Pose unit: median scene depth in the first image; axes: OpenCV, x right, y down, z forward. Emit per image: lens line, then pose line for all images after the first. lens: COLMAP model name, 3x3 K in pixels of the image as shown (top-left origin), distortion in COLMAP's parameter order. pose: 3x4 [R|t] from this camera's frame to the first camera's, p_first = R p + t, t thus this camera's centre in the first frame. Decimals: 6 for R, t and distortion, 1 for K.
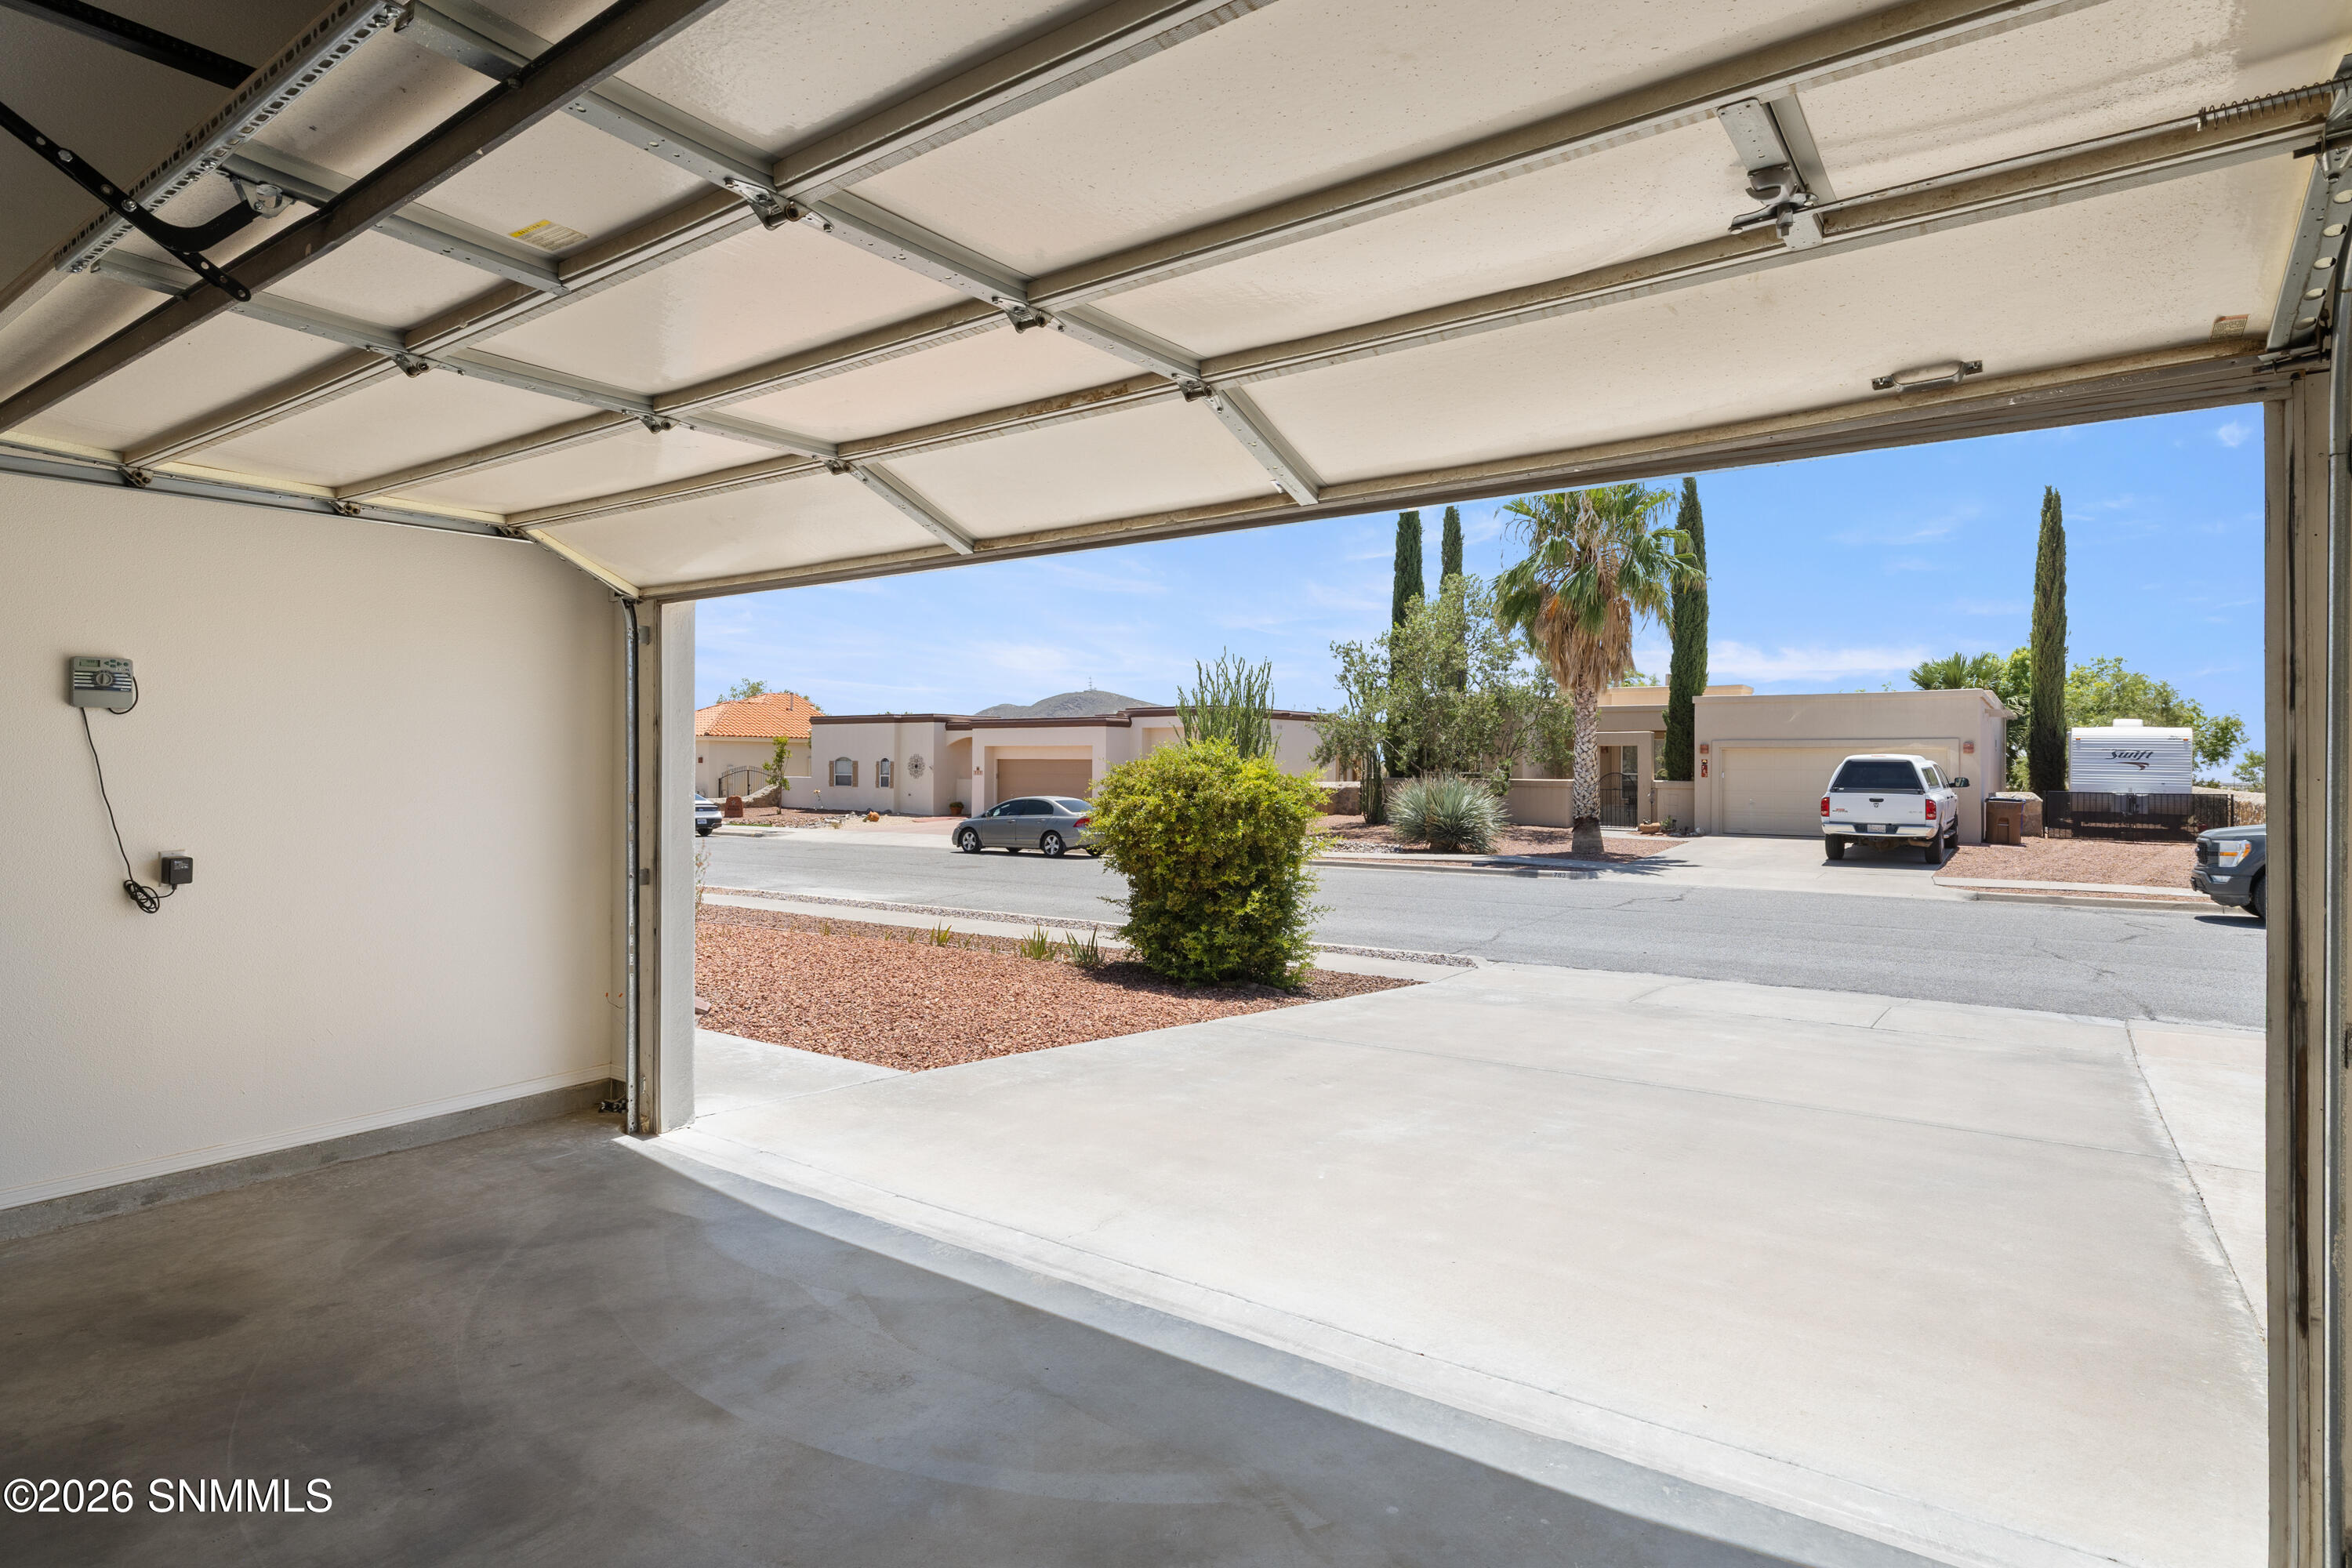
lens RADIAL K [[1240.1, 0, 1173.2], [0, 1240.1, 771.5], [0, 0, 1]] dist [-0.002729, -0.000319]
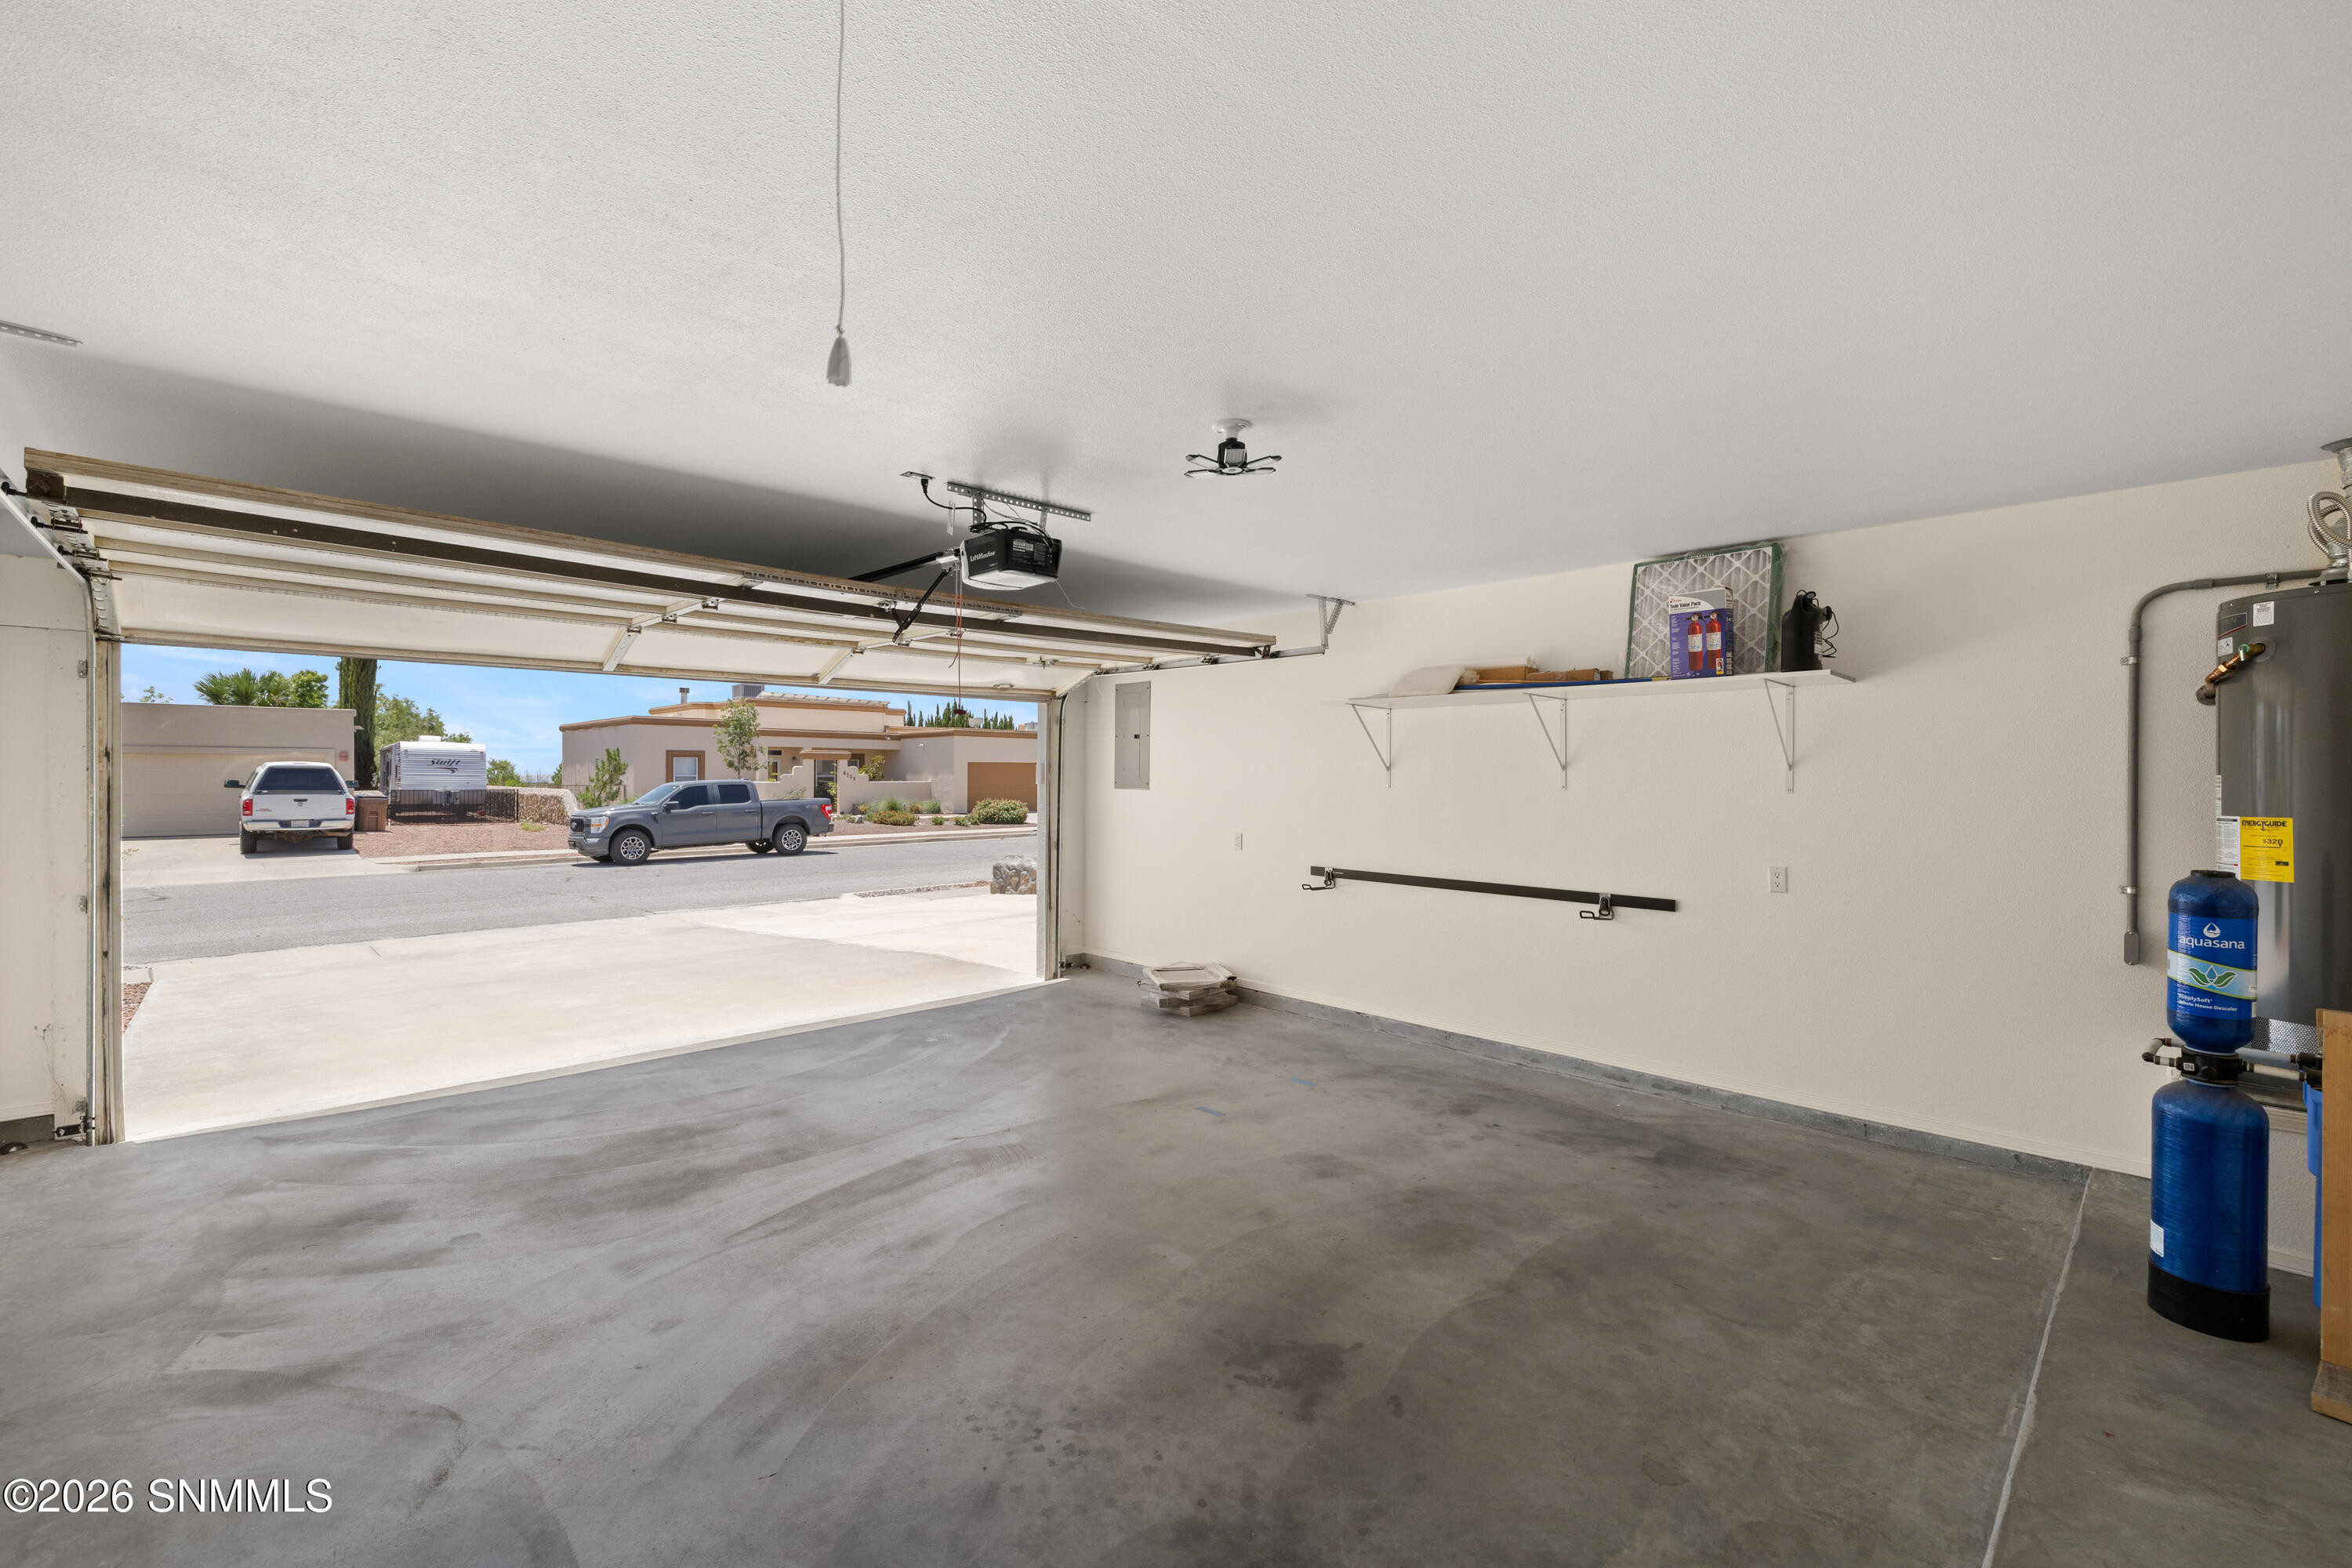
lens RADIAL K [[997.3, 0, 1177.6], [0, 997.3, 777.0], [0, 0, 1]] dist [0.000909, -0.000760]
pose [[0.176471, -0.007603, 0.984276, -0.235679], [0.001657, 0.999971, 0.007427, -0.005104], [-0.984304, 0.000320, 0.176478, -0.008367]]
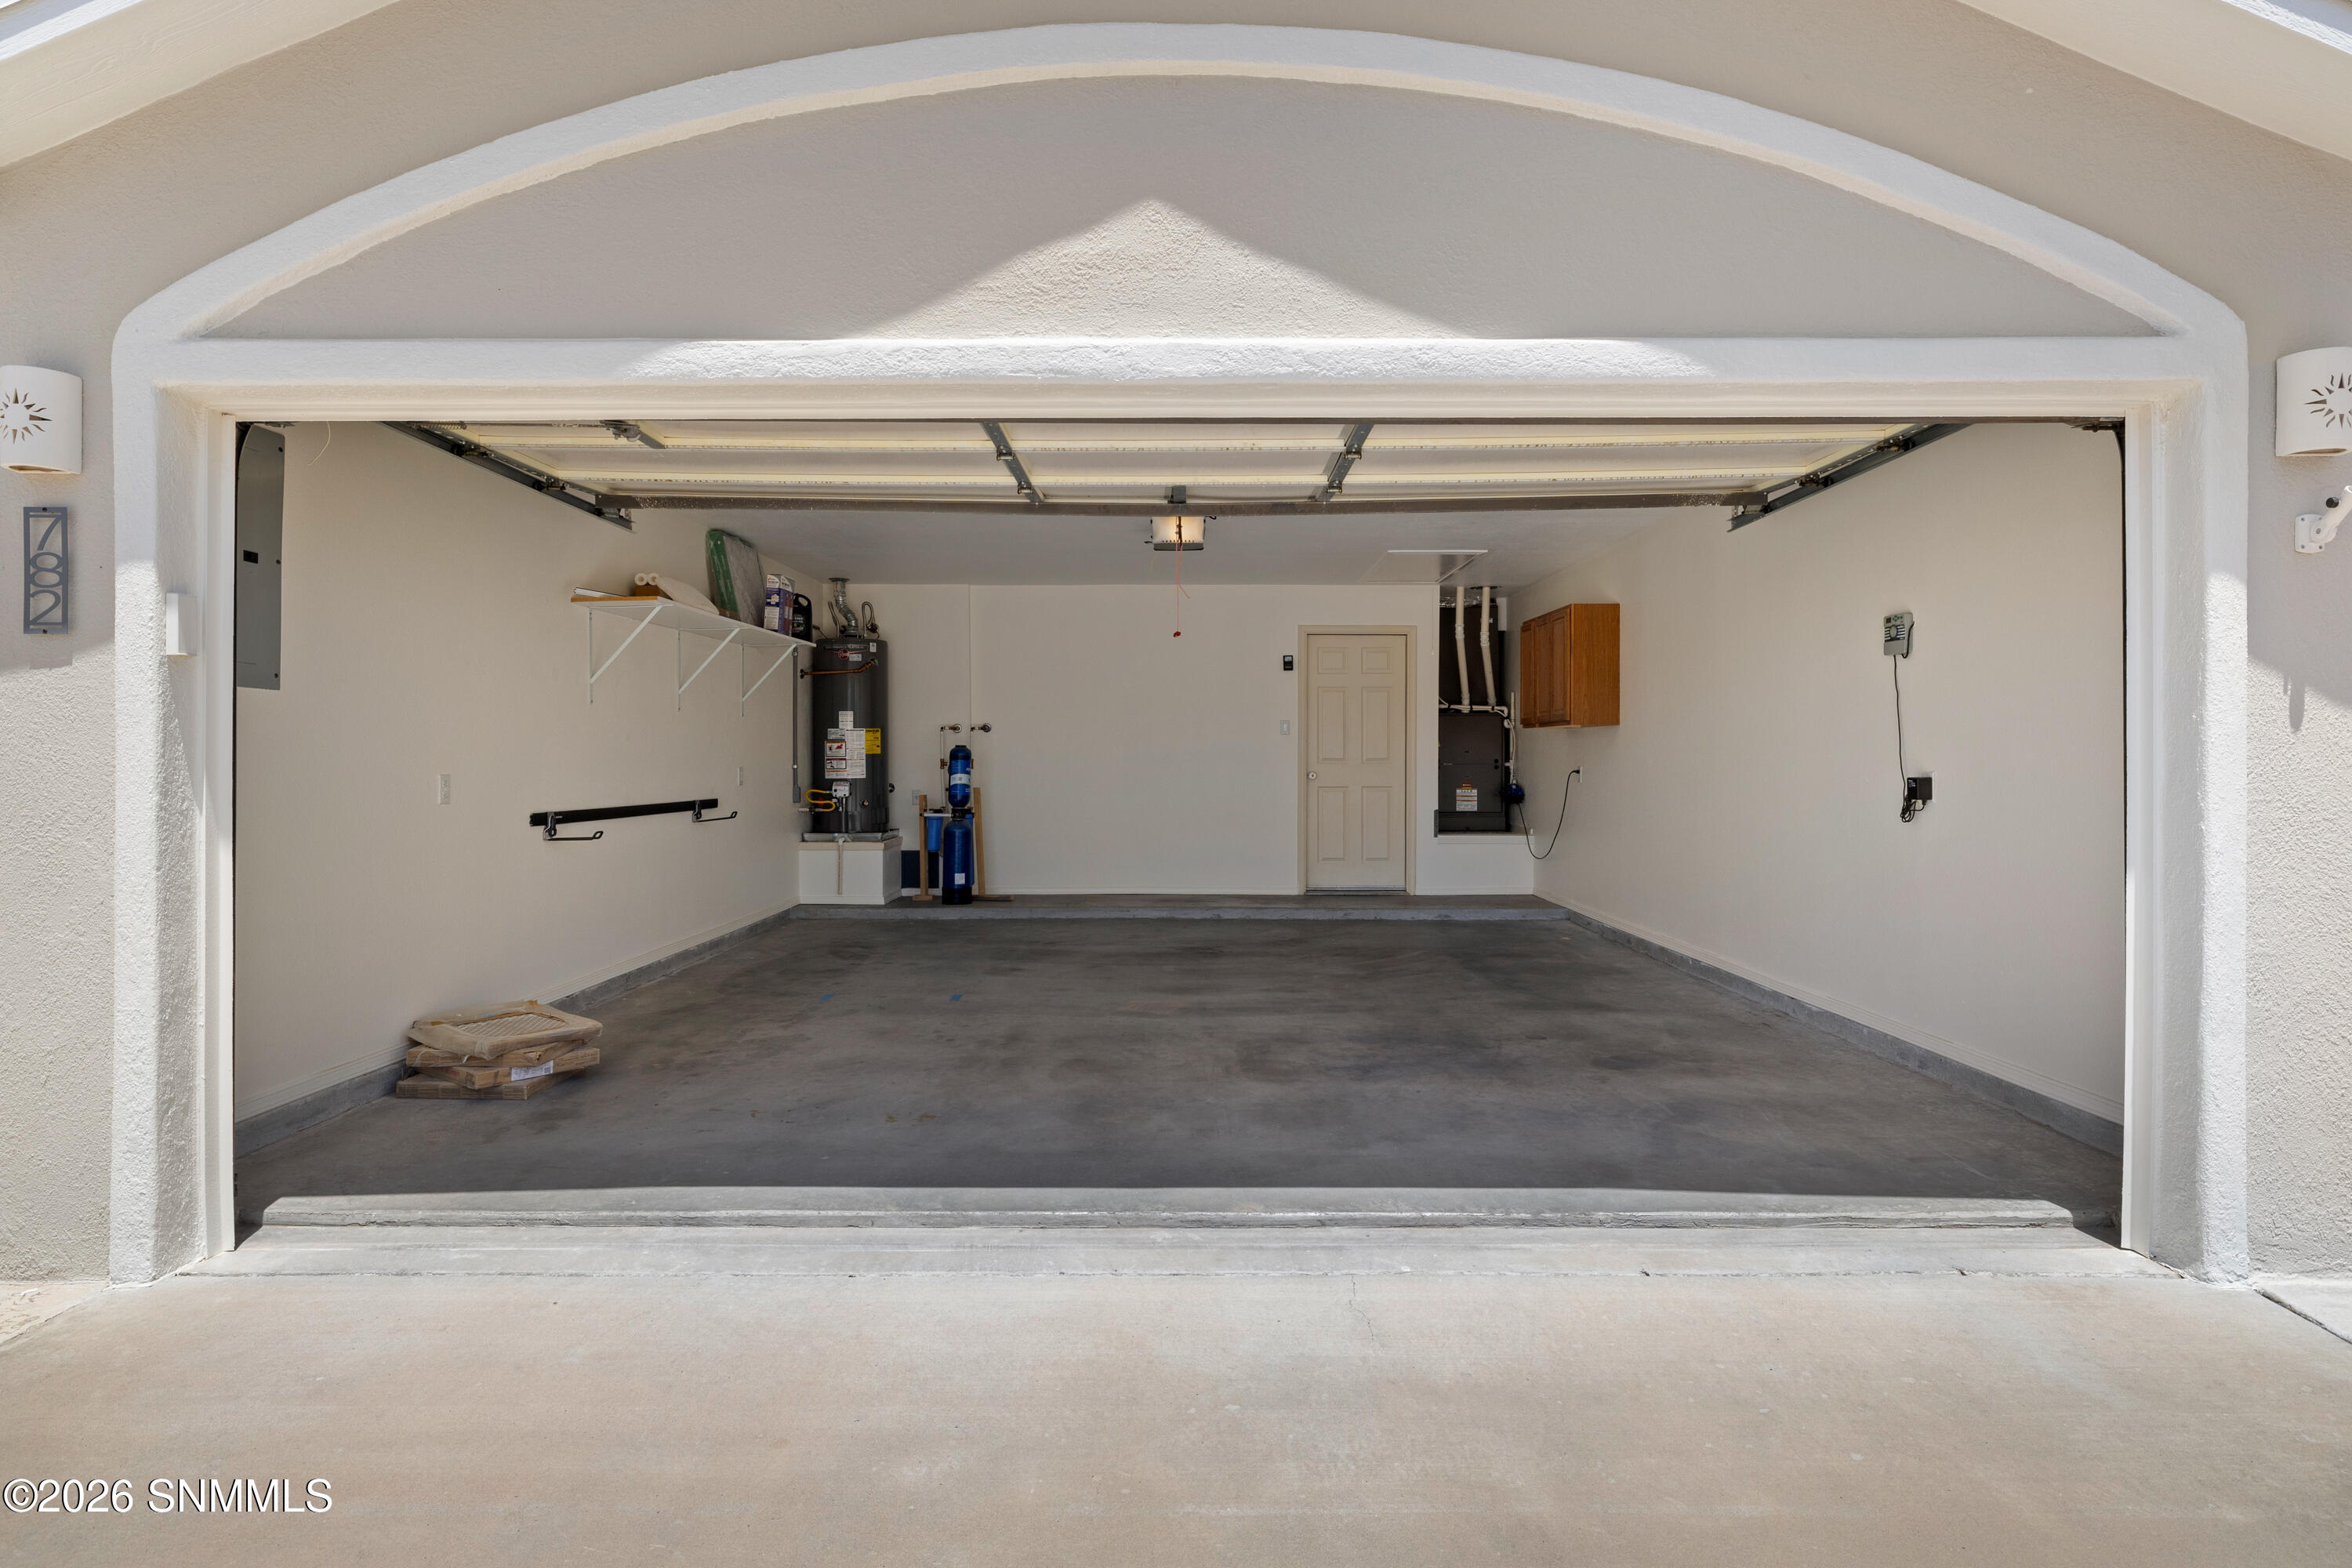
lens RADIAL K [[1240.1, 0, 1174.1], [0, 1240.1, 770.5], [0, 0, 1]] dist [-0.002729, -0.000319]
pose [[-0.820021, 0.000838, -0.572332, 0.074524], [-0.003002, 0.999979, 0.005766, 0.010109], [0.572325, 0.006447, -0.820002, 0.264798]]
